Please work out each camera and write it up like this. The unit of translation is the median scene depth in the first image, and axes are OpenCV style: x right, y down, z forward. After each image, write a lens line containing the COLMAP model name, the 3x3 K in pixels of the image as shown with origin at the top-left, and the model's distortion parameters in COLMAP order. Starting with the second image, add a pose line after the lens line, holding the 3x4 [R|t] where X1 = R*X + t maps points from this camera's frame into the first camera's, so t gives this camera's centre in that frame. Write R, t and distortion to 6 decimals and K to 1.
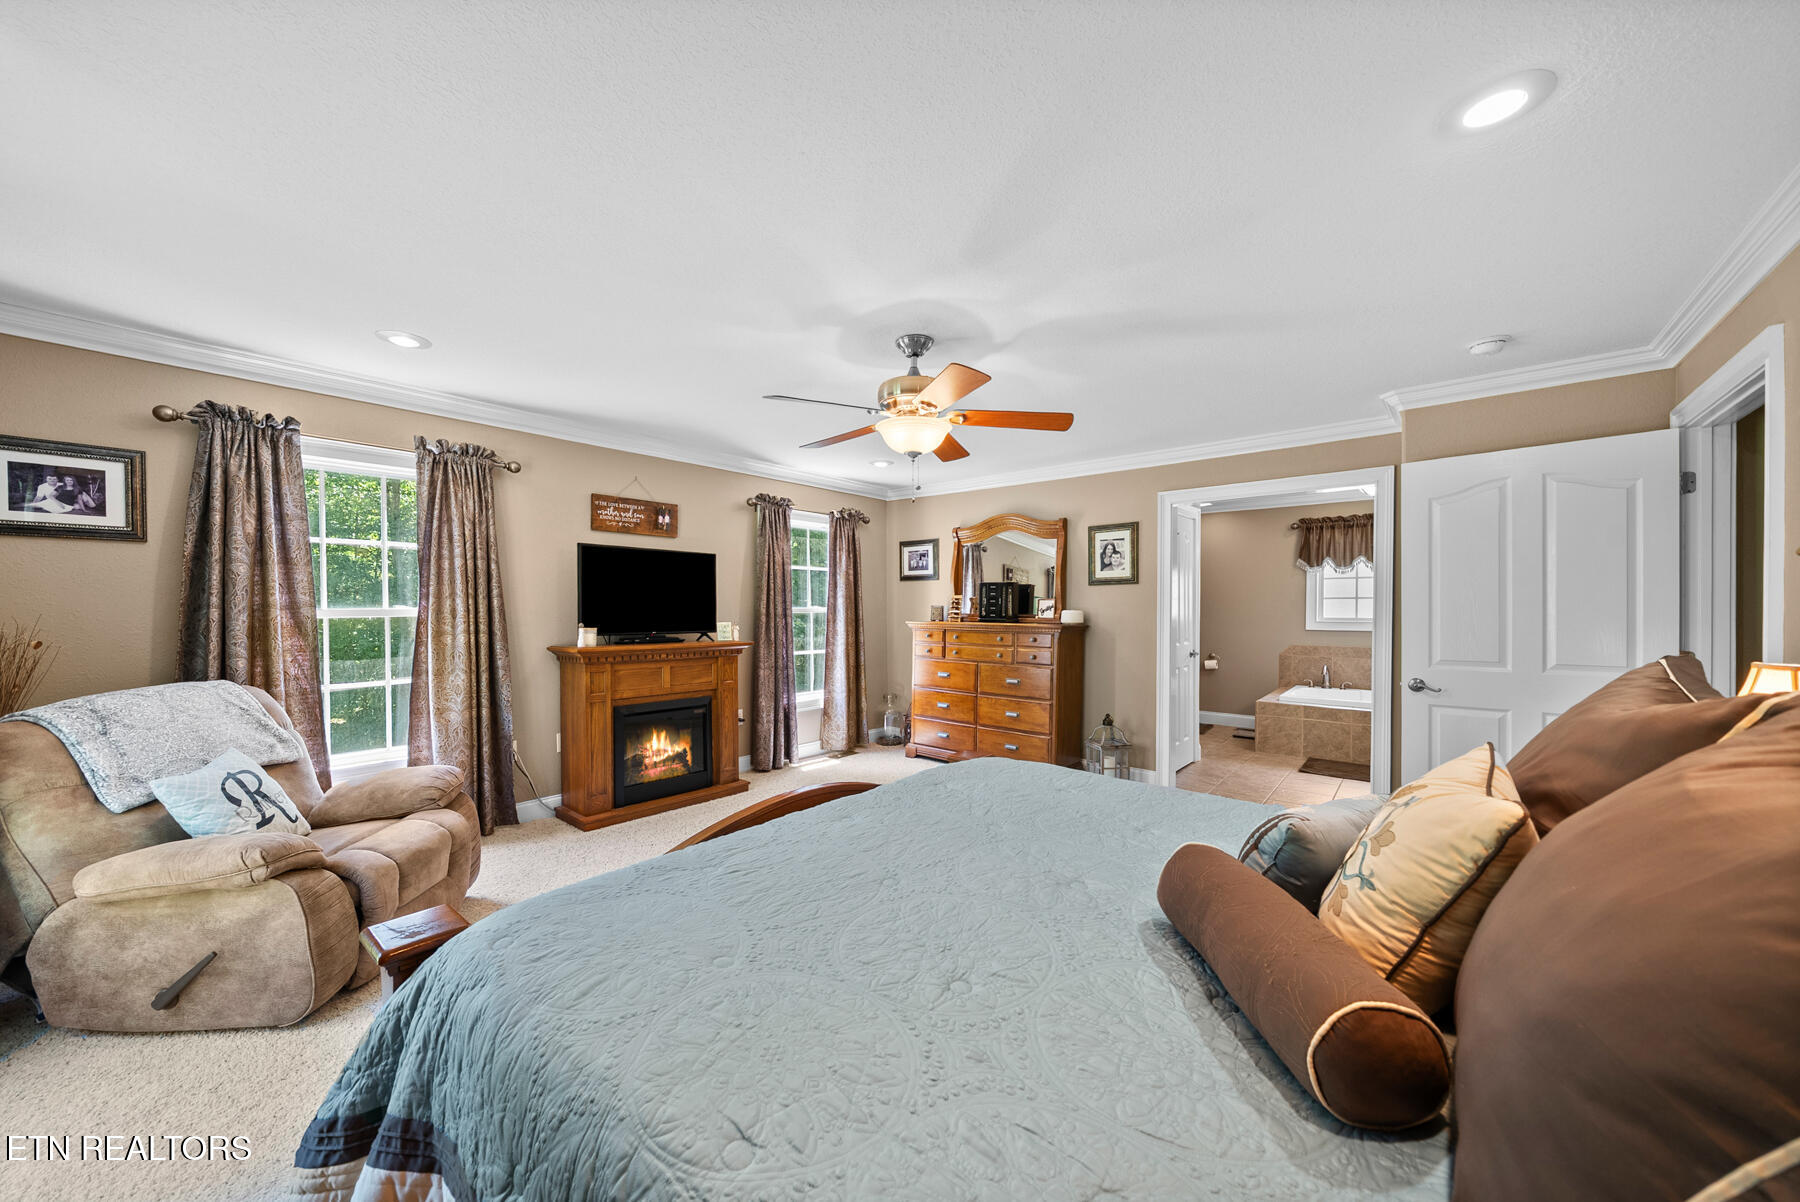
lens RADIAL K [[661.2, 0, 873.0], [0, 661.2, 609.0], [0, 0, 1]] dist [-0.000848, -0.000066]
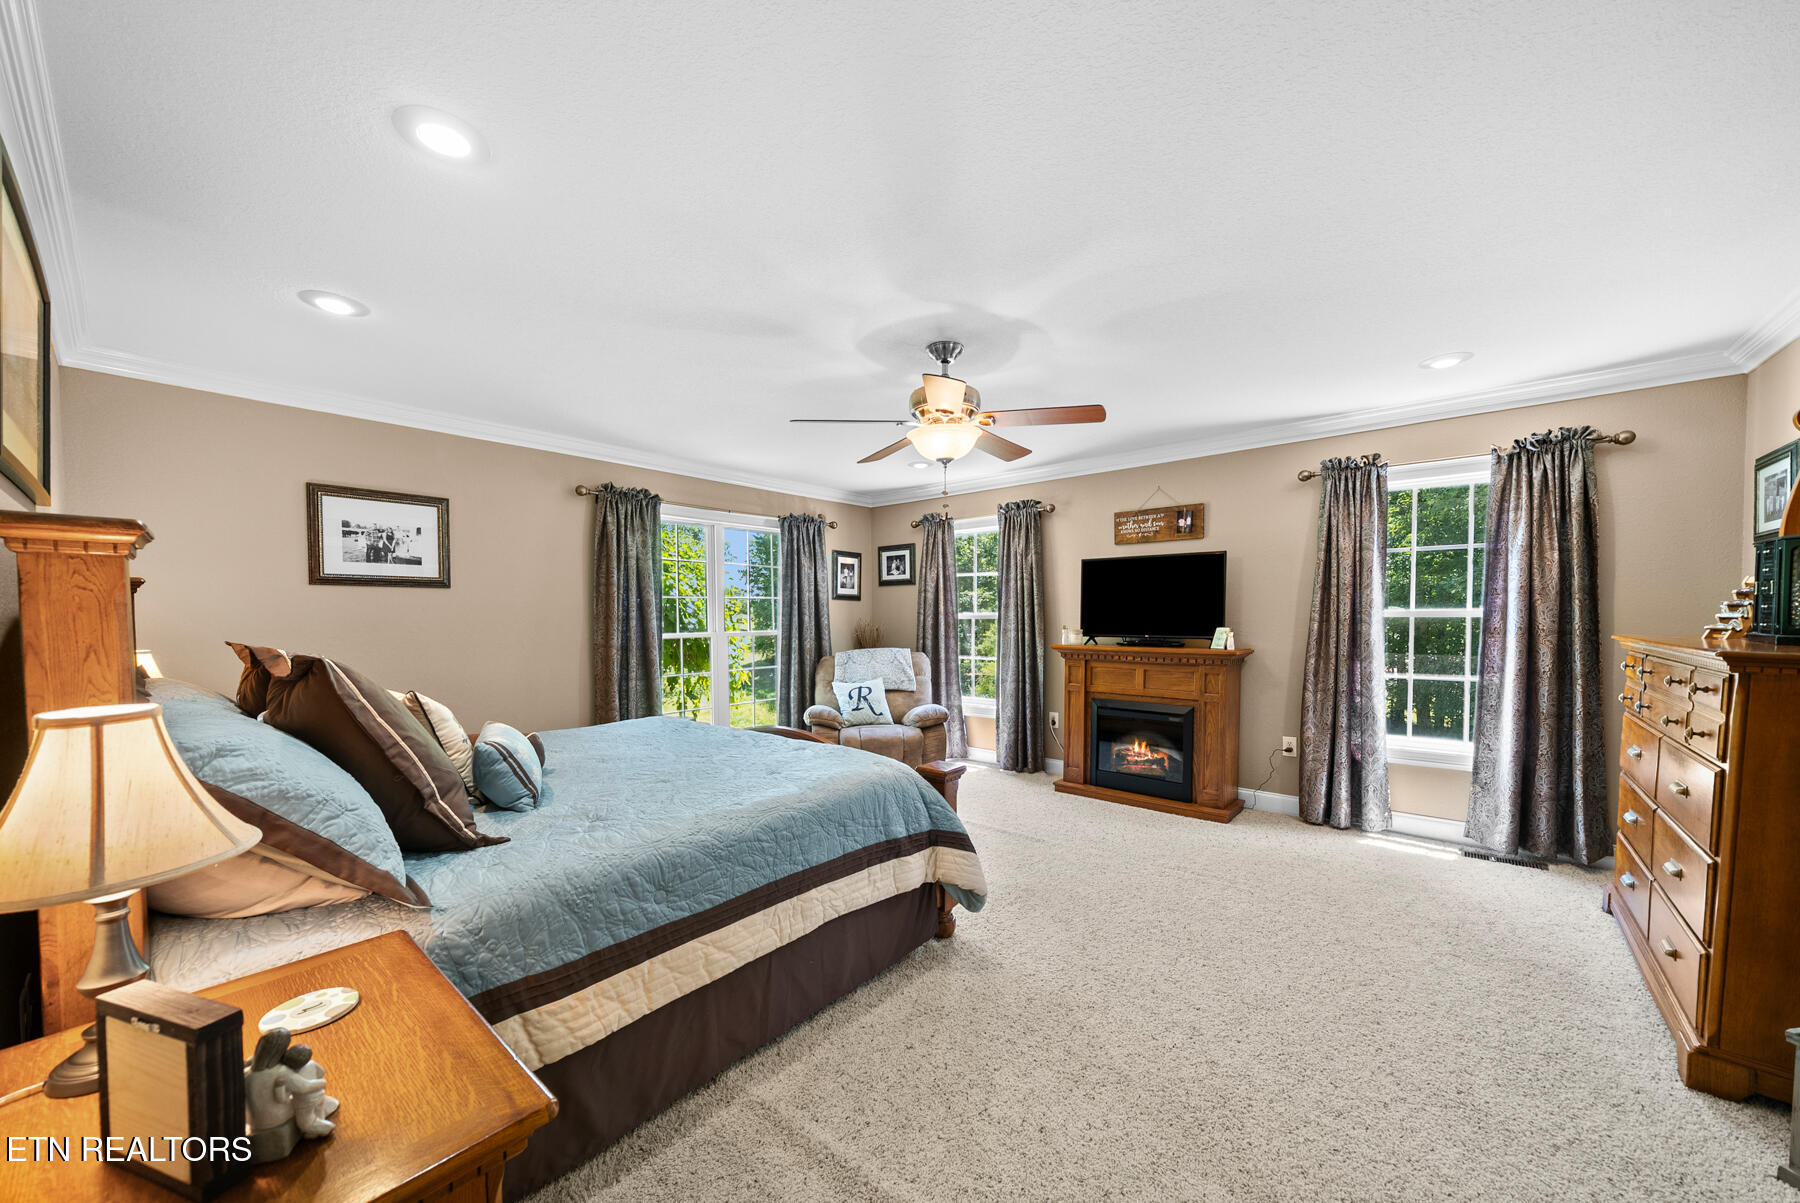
lens RADIAL K [[637.4, 0, 877.3], [0, 637.4, 621.1], [0, 0, 1]] dist [-0.001632, -0.000170]
pose [[-0.001793, 0.008224, -0.999965, 0.679928], [0.004355, 0.999957, 0.008217, 0.001916], [0.999989, -0.004340, -0.001828, 0.587566]]
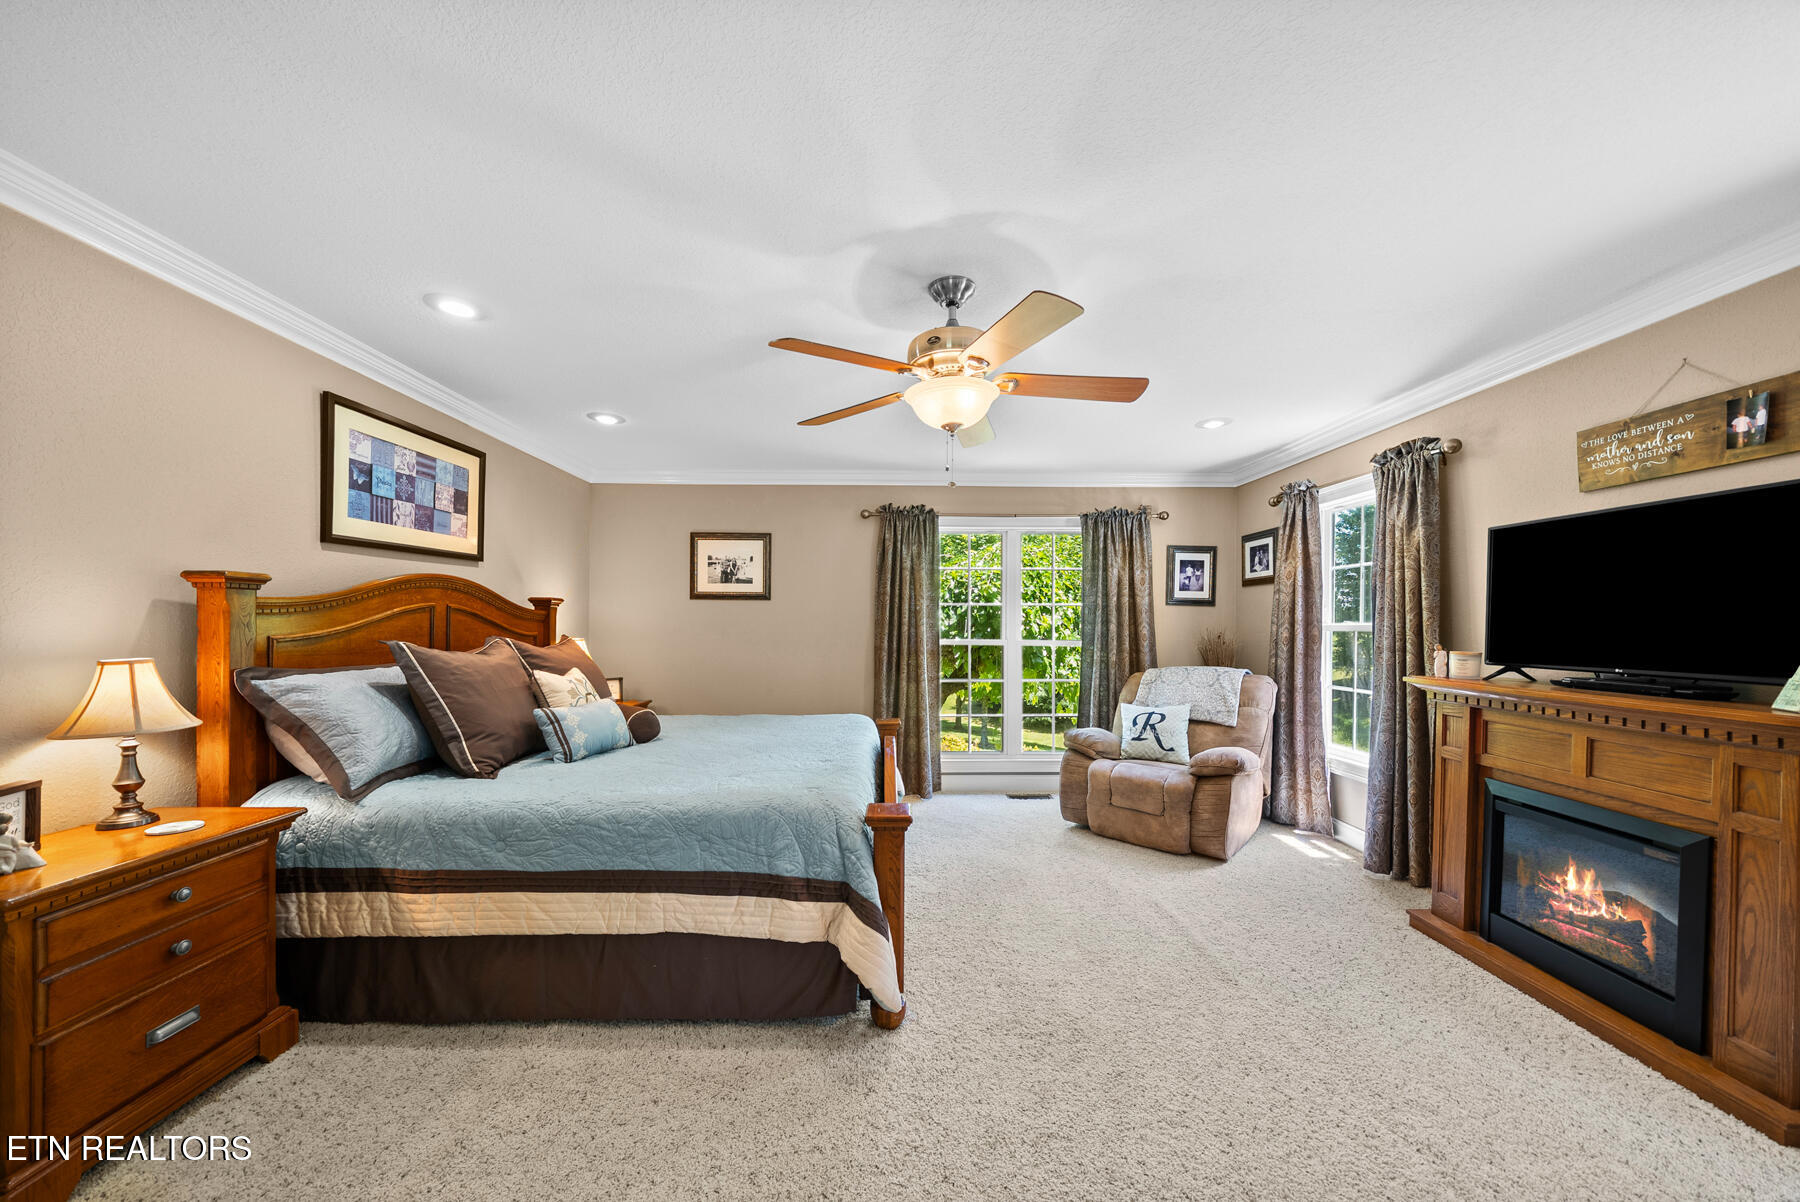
lens RADIAL K [[617.5, 0, 899.7], [0, 617.5, 613.2], [0, 0, 1]] dist [-0.001587, -0.000135]
pose [[-0.732749, -0.015634, -0.680319, 0.402087], [-0.006400, 0.999850, -0.016083, 0.002149], [0.680469, -0.007430, -0.732739, 0.985617]]
